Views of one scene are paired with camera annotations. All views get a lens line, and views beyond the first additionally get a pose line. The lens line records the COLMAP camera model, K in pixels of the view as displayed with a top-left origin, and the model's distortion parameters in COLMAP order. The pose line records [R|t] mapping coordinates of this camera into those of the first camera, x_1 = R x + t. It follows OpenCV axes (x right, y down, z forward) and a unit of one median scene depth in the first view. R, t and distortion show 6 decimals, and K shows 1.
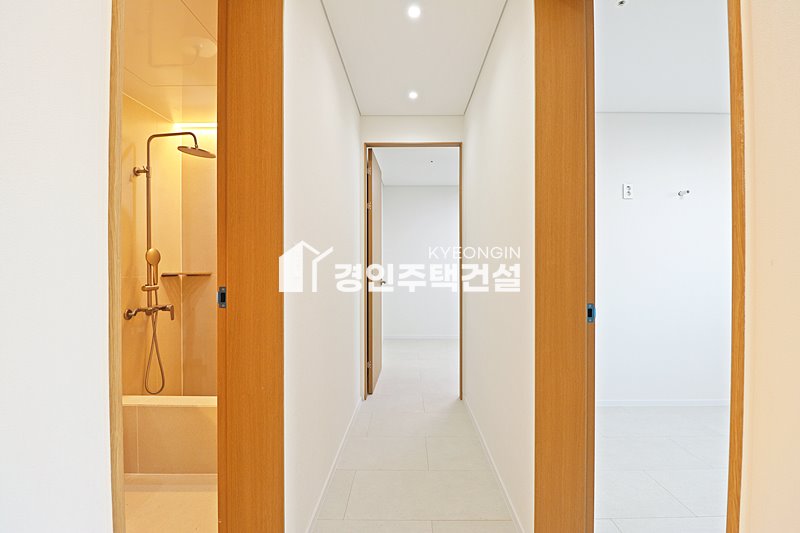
lens RADIAL K [[370.0, 0, 404.2], [0, 370.0, 268.4], [0, 0, 1]] dist [-0.009101, -0.008663]
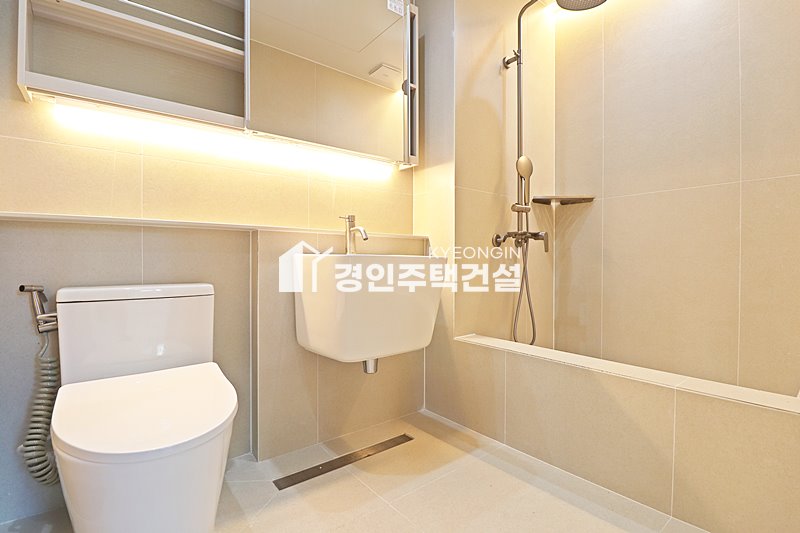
lens RADIAL K [[370.0, 0, 405.7], [0, 370.0, 258.8], [0, 0, 1]] dist [-0.009101, -0.008663]
pose [[0.636342, -0.001544, -0.771406, -0.242464], [-0.010127, 0.999895, -0.010355, 0.169838], [0.771341, 0.014401, 0.636259, 0.315635]]
